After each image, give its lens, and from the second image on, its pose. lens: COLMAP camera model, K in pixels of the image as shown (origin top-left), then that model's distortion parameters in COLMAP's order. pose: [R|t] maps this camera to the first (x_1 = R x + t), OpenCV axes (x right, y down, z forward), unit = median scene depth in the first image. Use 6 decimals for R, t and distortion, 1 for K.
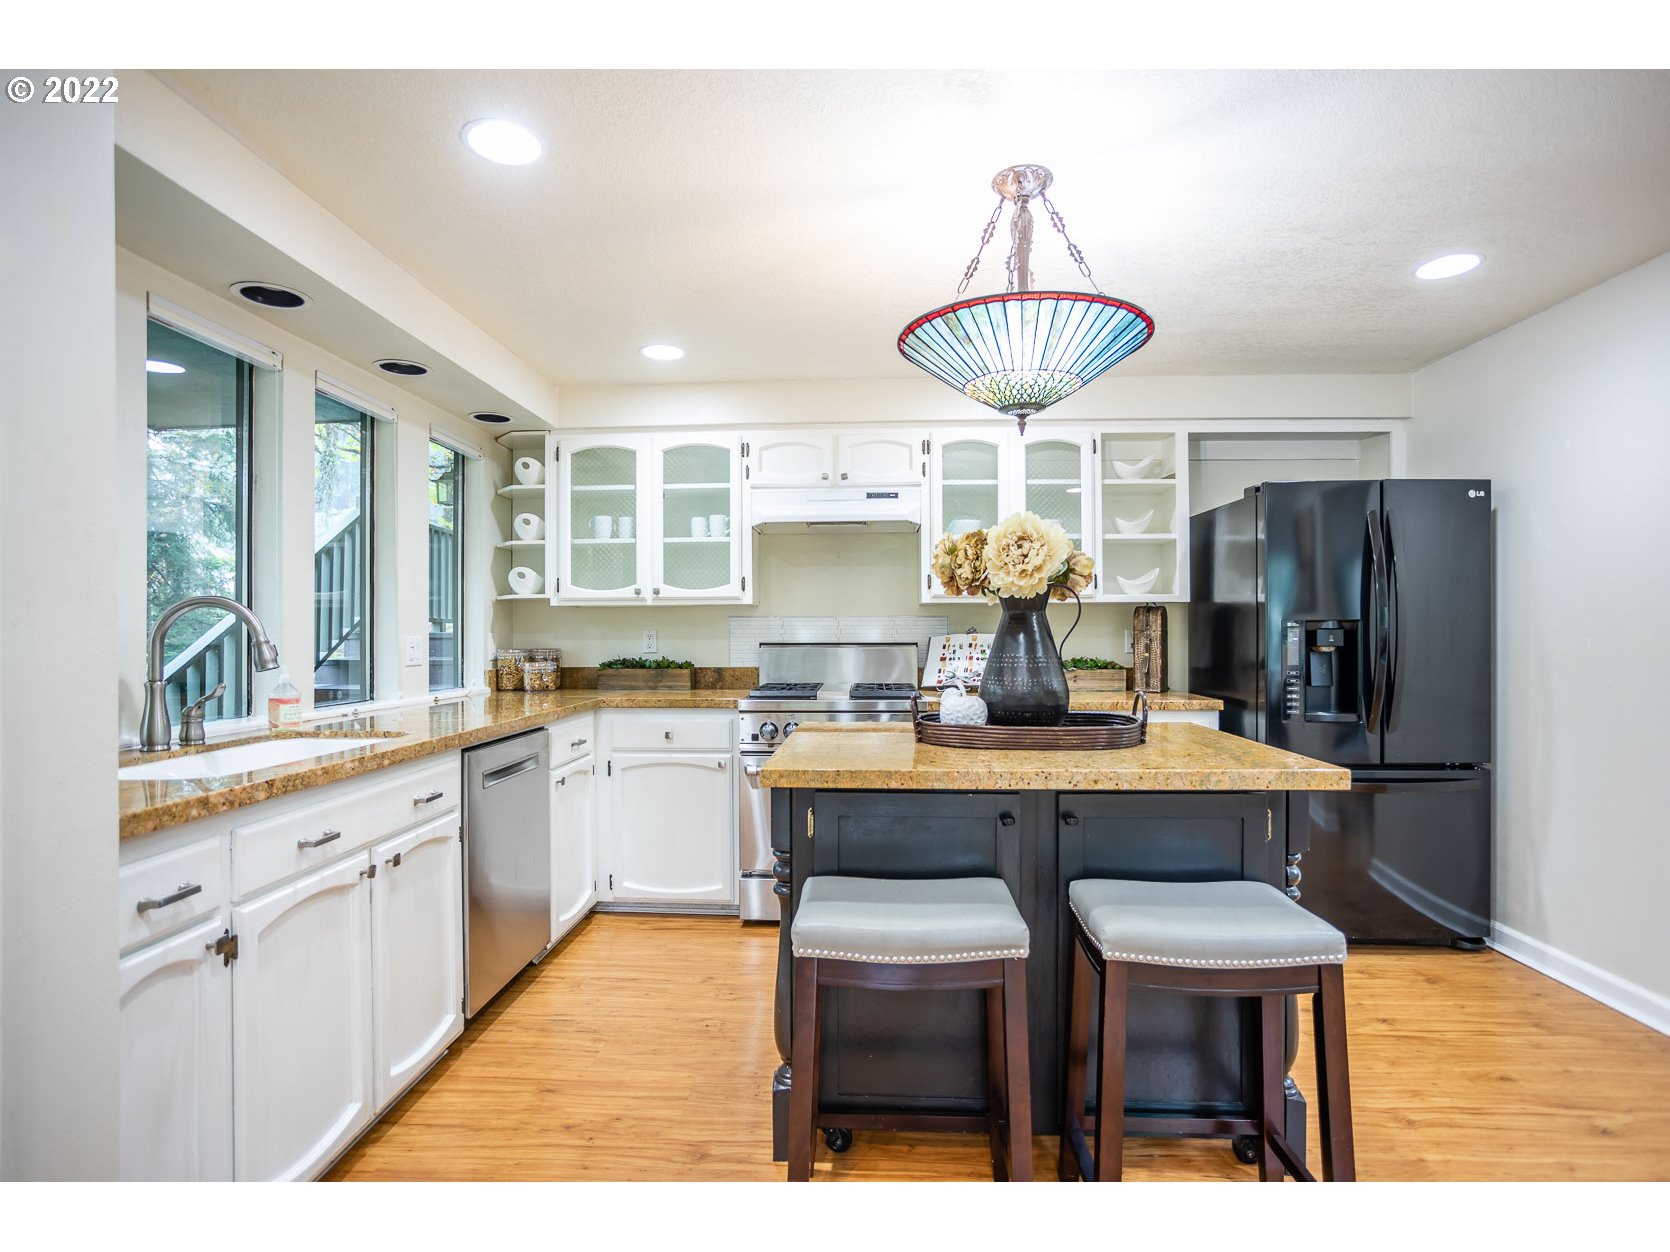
lens RADIAL K [[806.3, 0, 831.3], [0, 806.3, 627.1], [0, 0, 1]] dist [-0.023300, 0.004953]
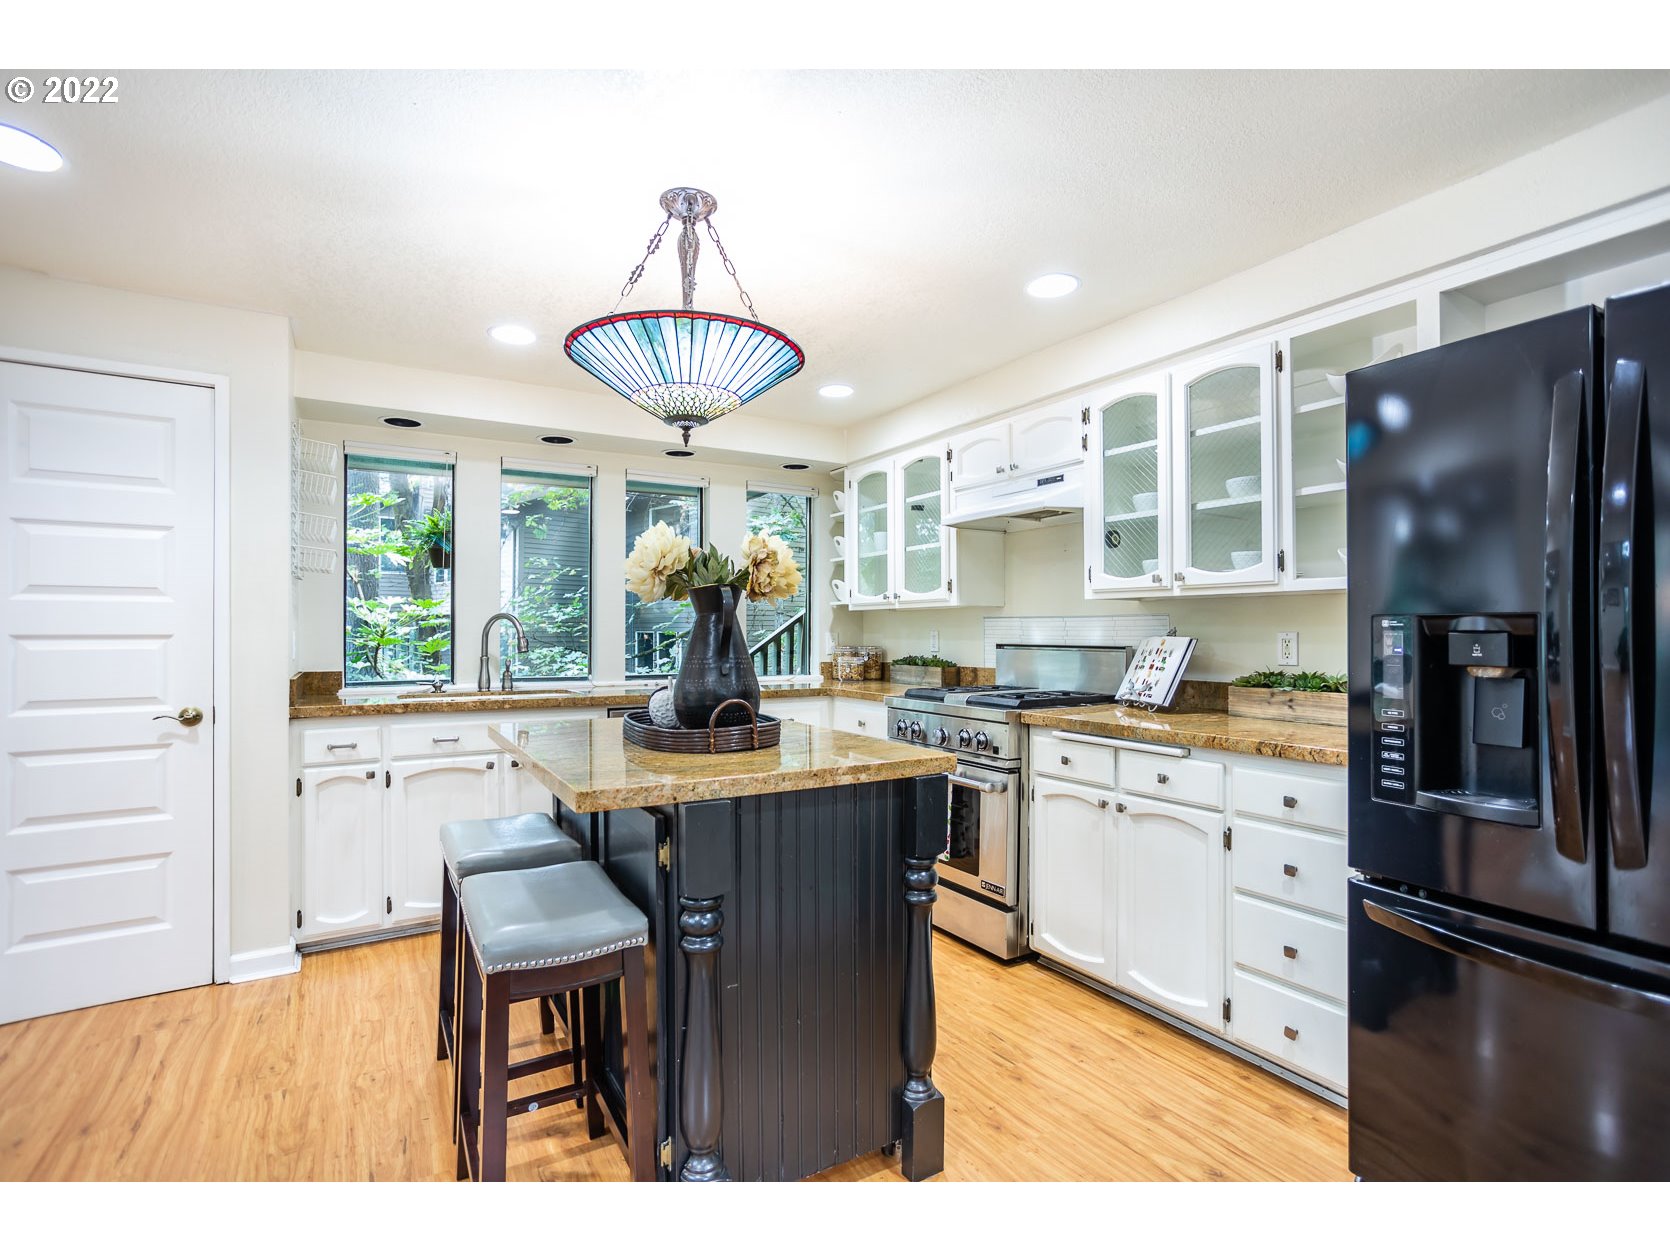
lens RADIAL K [[806.3, 0, 835.8], [0, 806.3, 624.2], [0, 0, 1]] dist [-0.023300, 0.004953]
pose [[0.569073, -0.004245, -0.822276, 0.651656], [0.000752, 0.999989, -0.004641, -0.000316], [0.822287, 0.002022, 0.569070, 0.297346]]
